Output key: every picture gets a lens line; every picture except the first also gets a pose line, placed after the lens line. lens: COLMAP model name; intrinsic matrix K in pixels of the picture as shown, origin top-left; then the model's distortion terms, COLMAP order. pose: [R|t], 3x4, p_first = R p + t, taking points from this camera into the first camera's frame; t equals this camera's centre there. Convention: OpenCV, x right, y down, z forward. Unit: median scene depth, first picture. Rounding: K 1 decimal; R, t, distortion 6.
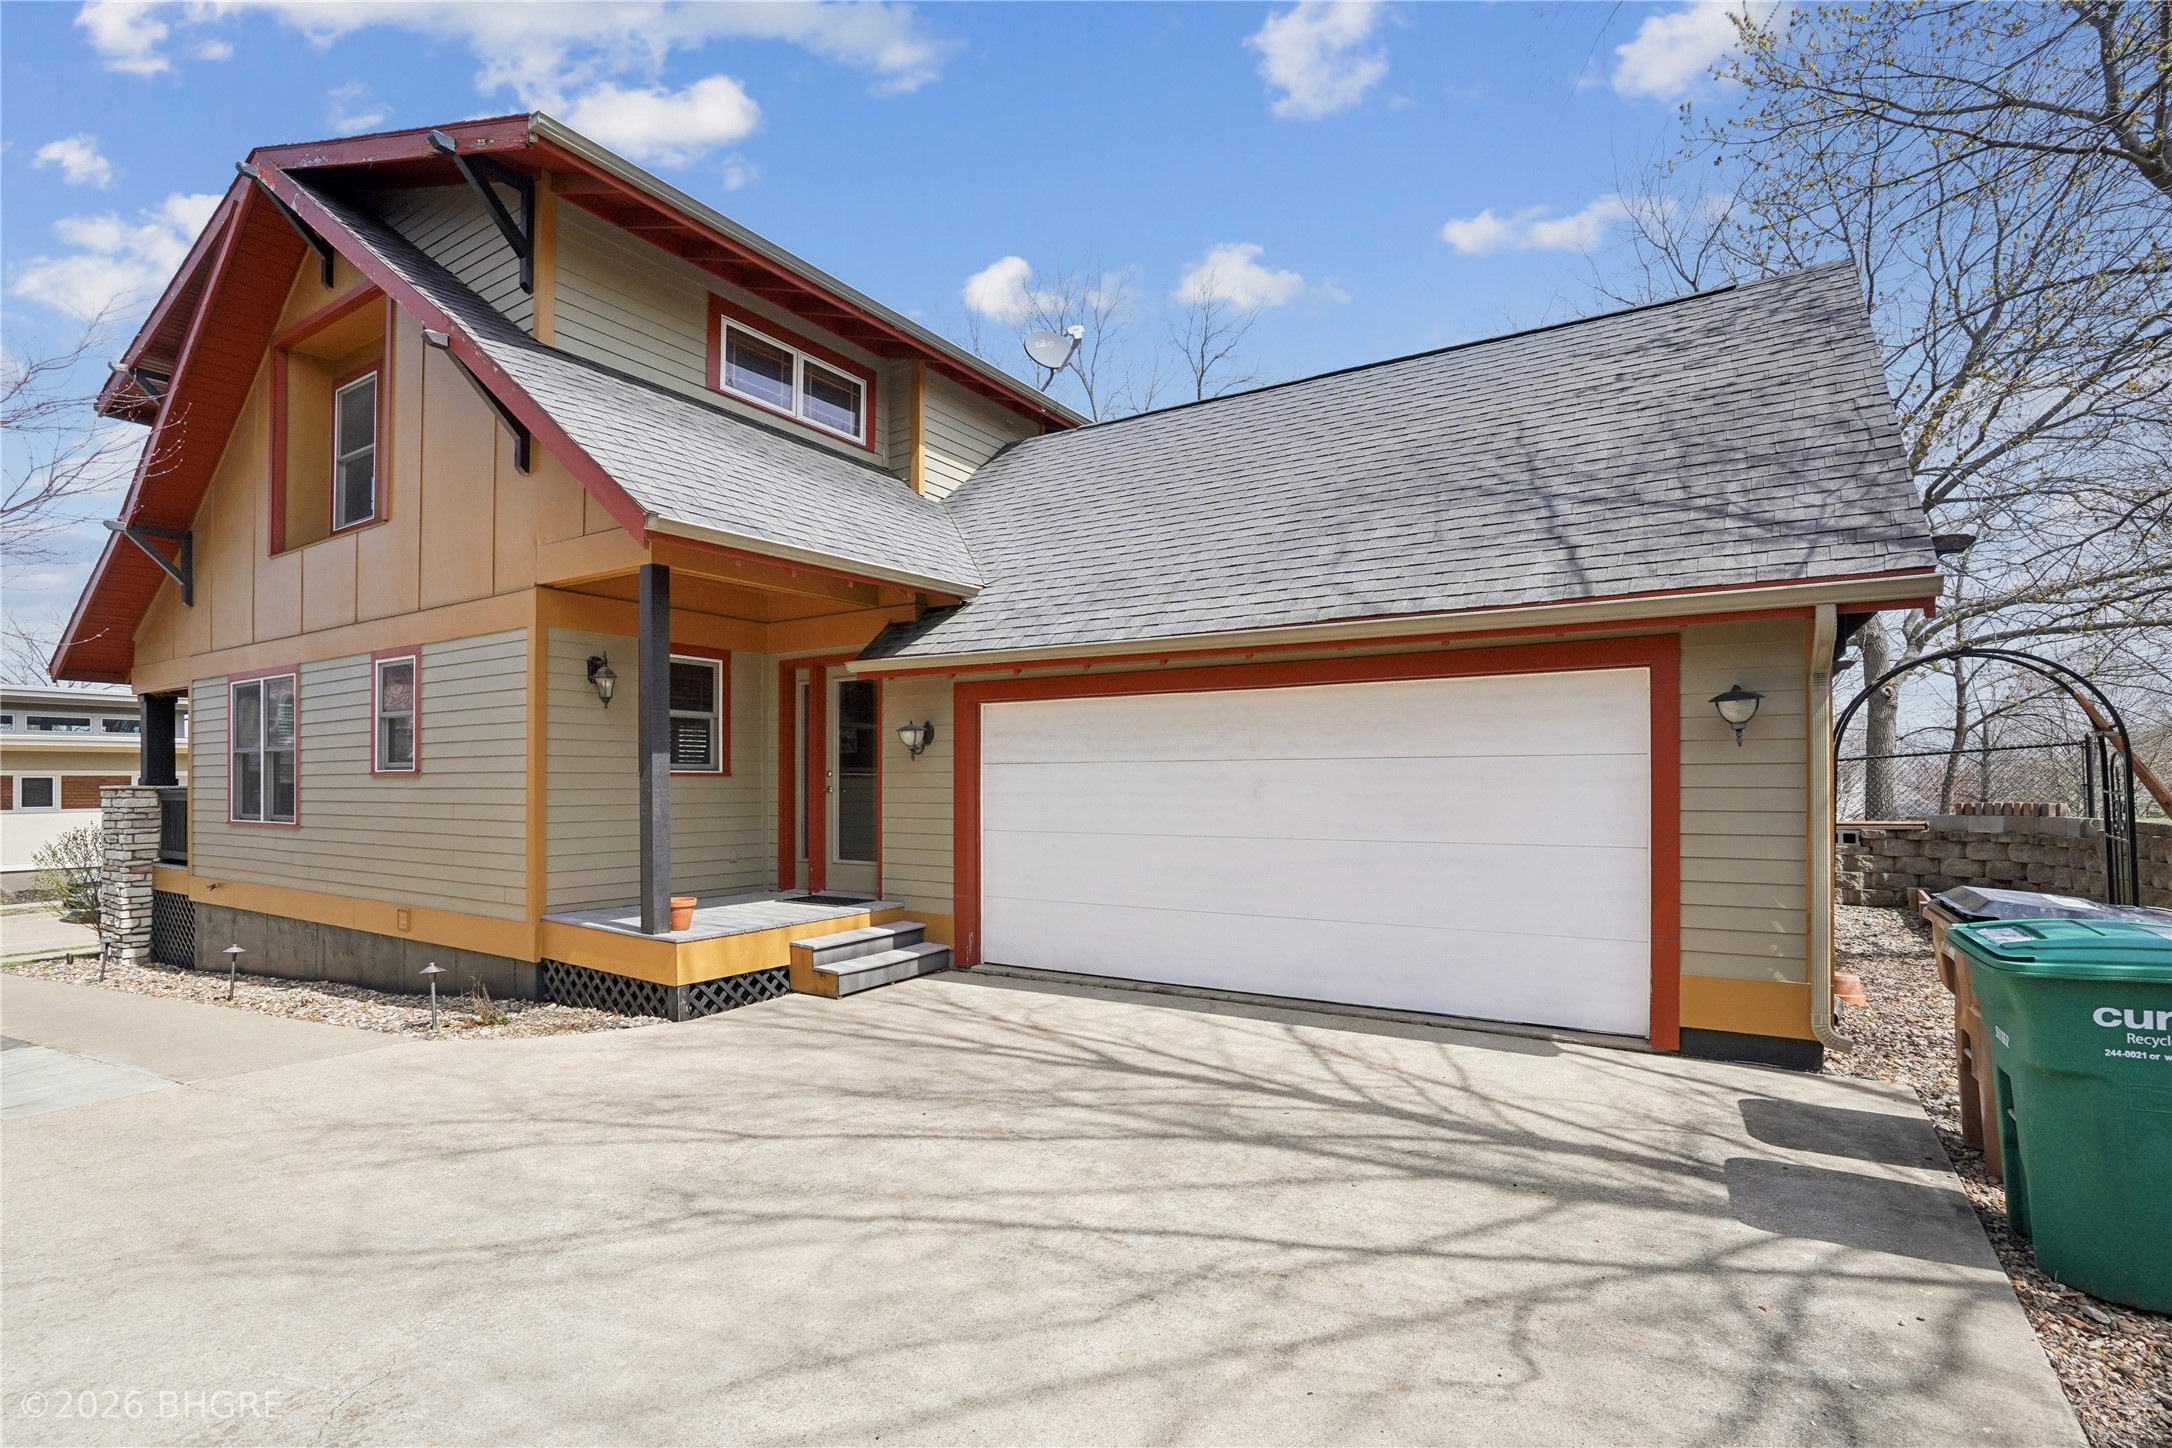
lens RADIAL K [[1027.1, 0, 1095.0], [0, 1027.1, 775.4], [0, 0, 1]] dist [-0.024952, 0.010531]
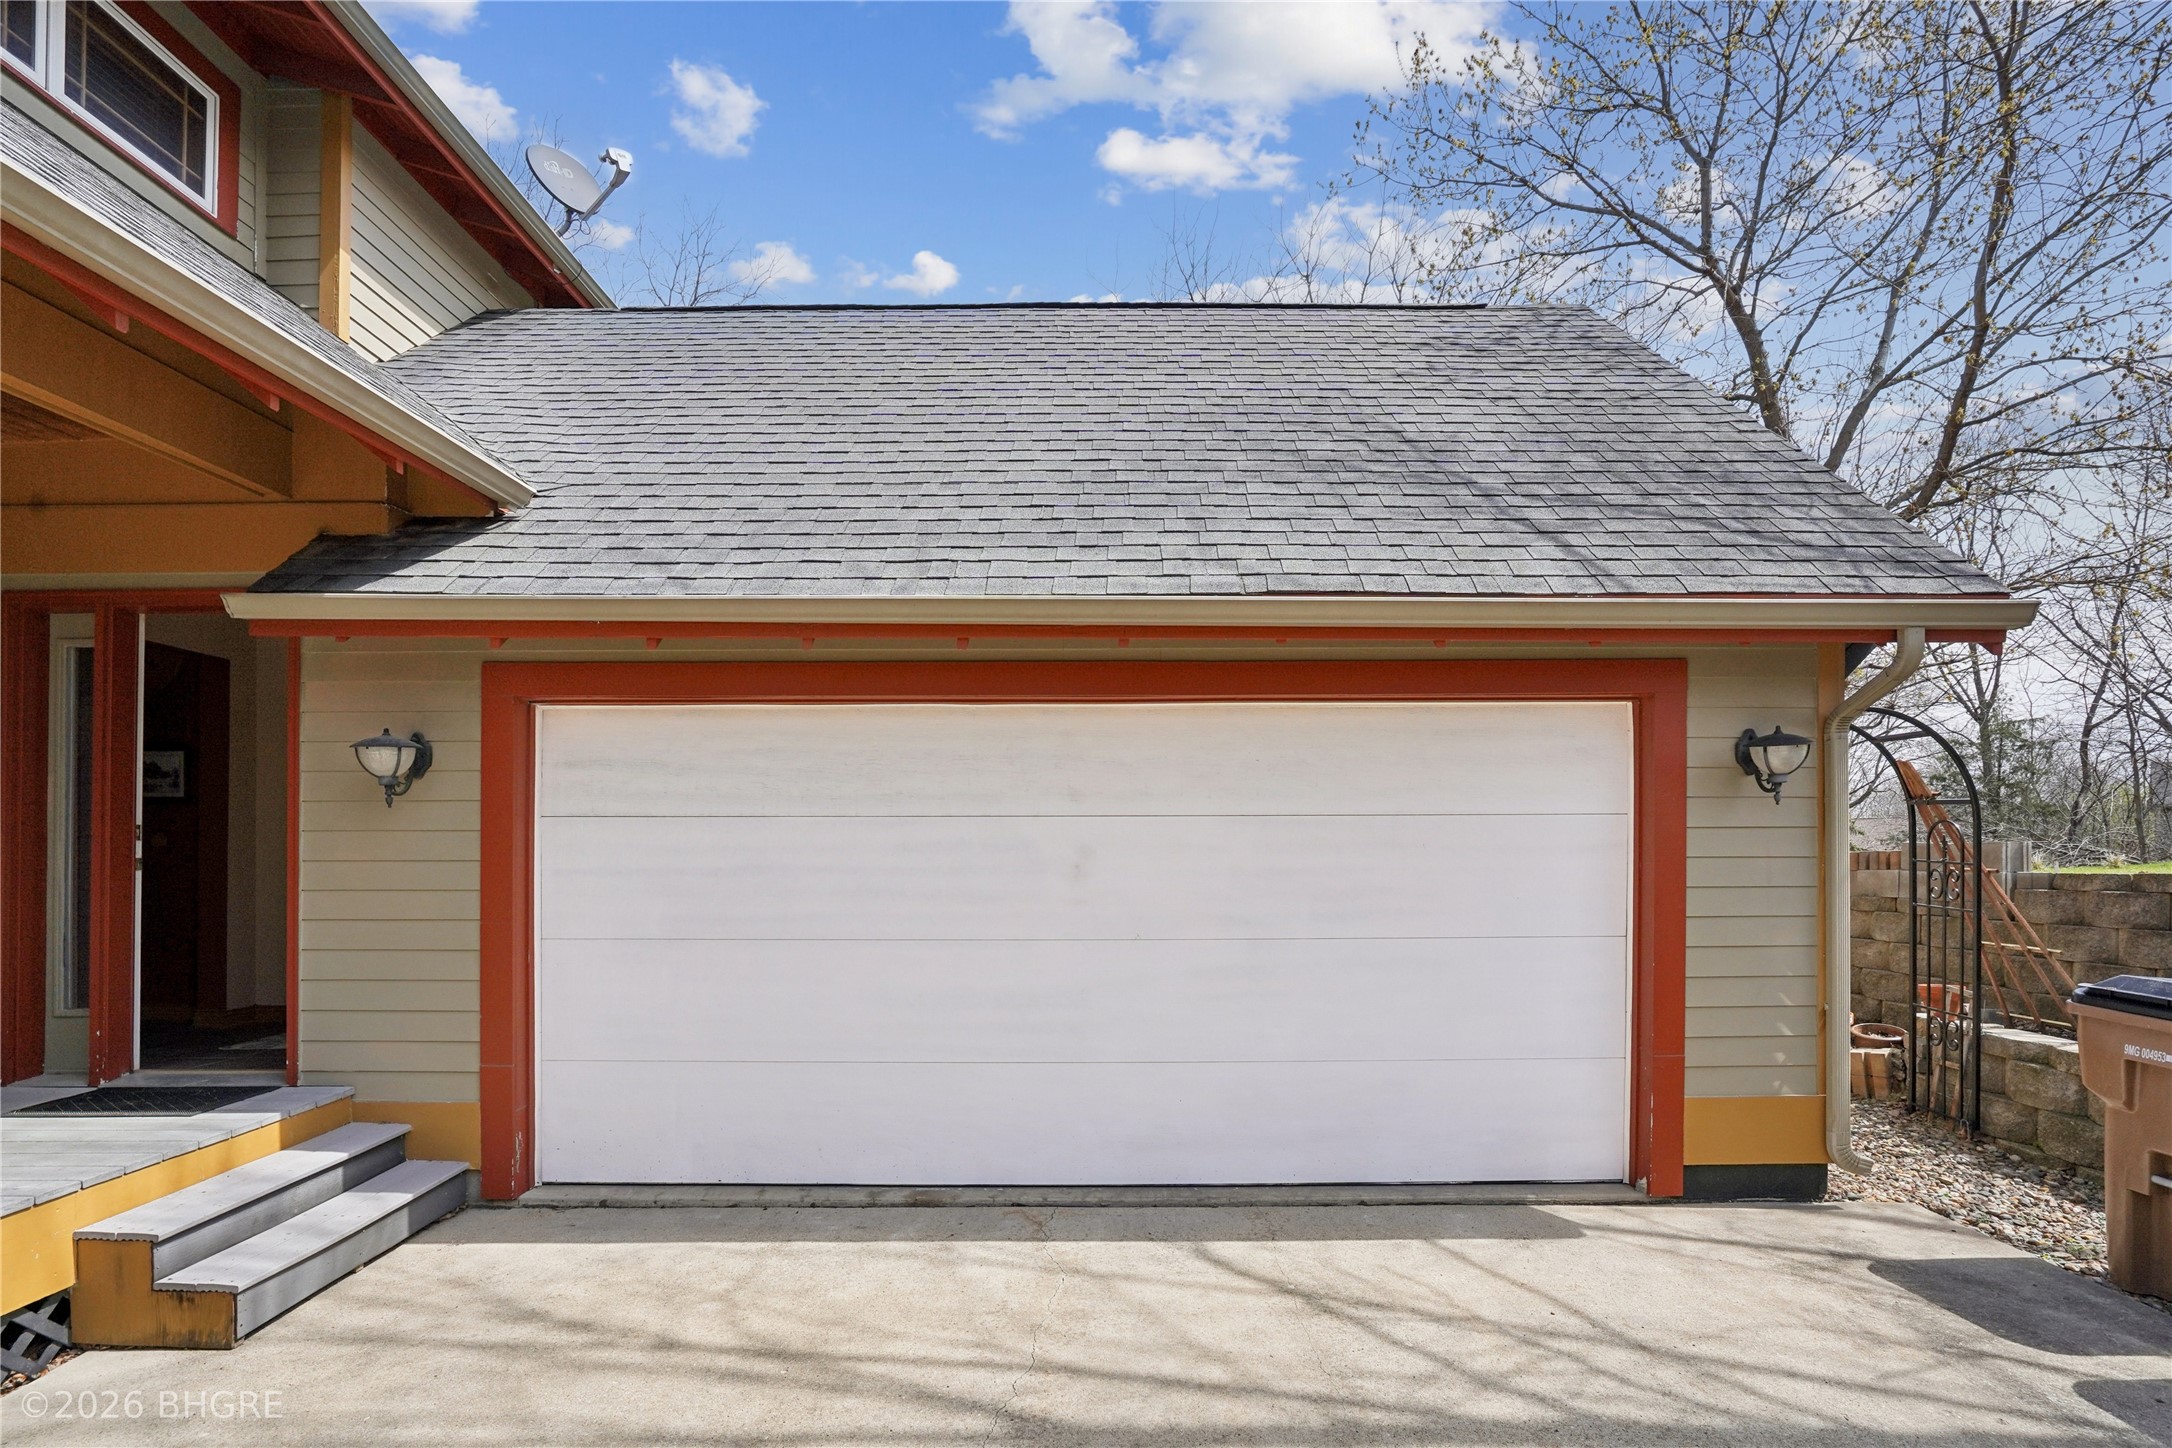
lens RADIAL K [[1027.1, 0, 1062.2], [0, 1027.1, 843.4], [0, 0, 1]] dist [-0.024952, 0.010531]
pose [[0.849877, 0.002809, 0.526974, -0.160909], [-0.003264, 0.999995, -0.000066, 0.001935], [-0.526971, -0.001664, 0.849882, 0.405342]]
